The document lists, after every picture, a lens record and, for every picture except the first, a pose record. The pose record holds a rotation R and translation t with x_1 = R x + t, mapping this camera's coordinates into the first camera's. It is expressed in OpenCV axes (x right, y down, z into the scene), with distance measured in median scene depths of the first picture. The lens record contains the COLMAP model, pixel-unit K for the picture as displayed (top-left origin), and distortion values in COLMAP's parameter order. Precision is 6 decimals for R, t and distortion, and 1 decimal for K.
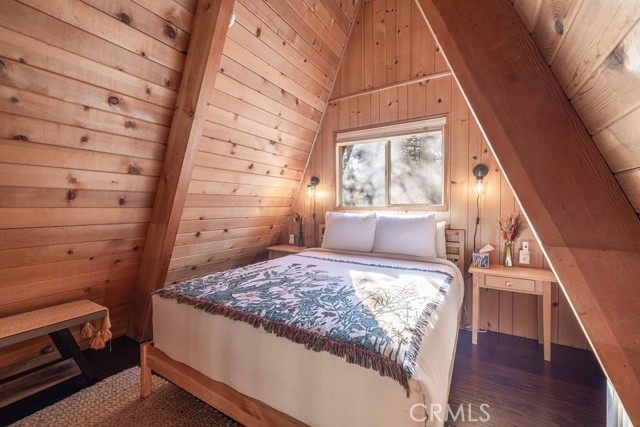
lens RADIAL K [[271.2, 0, 320.0], [0, 271.2, 211.7], [0, 0, 1]] dist [0.001804, 0.000268]
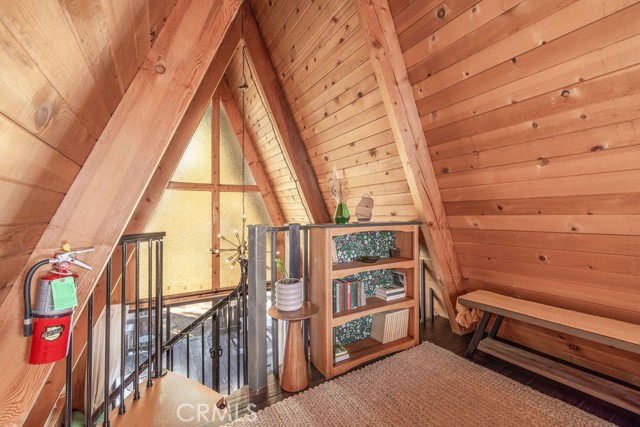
lens RADIAL K [[271.2, 0, 320.0], [0, 271.2, 211.7], [0, 0, 1]] dist [0.001804, 0.000268]
pose [[-0.467102, -0.009844, -0.884148, 0.343156], [-0.007865, 0.999945, -0.006978, -0.009280], [0.884168, 0.003694, -0.467154, 0.560214]]
